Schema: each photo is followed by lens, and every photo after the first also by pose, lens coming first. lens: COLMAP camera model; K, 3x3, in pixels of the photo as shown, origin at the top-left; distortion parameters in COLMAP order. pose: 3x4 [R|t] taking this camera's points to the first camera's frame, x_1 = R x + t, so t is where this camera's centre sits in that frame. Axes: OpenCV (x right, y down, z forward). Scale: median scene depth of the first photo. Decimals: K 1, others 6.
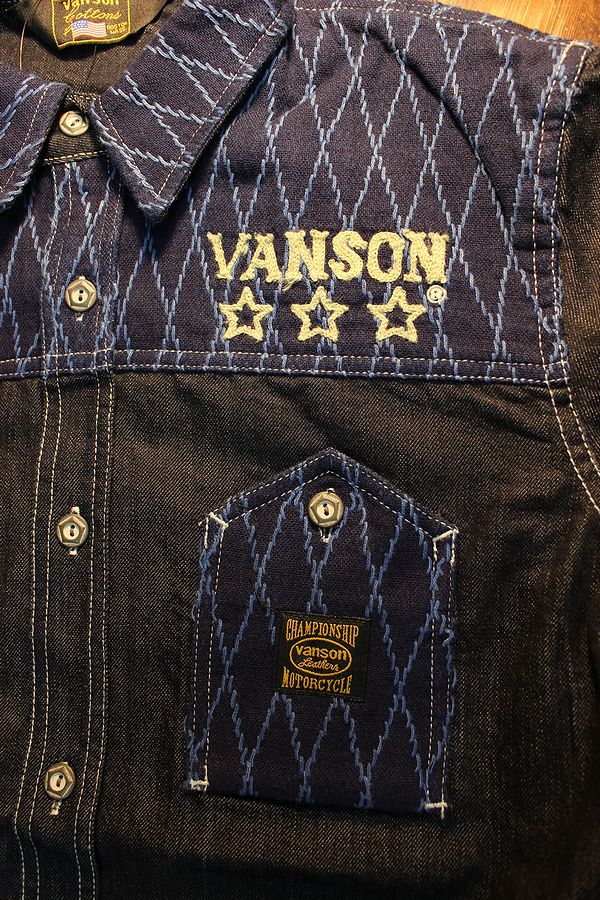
lens RADIAL K [[713.8, 0, 300.0], [0, 713.8, 450.0], [0, 0, 1]] dist [-0.134170, 0.079075]
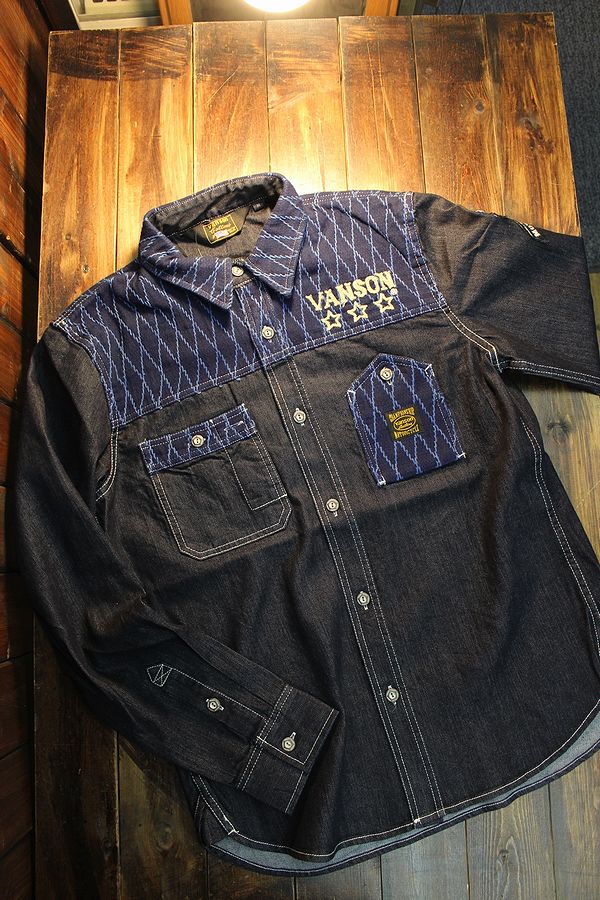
lens RADIAL K [[713.8, 0, 300.0], [0, 713.8, 450.0], [0, 0, 1]] dist [-0.134170, 0.079075]
pose [[0.918887, -0.343462, 0.194112, -0.911701], [0.354760, 0.934605, -0.025671, 0.309503], [-0.172601, 0.092452, 0.980643, -1.643194]]
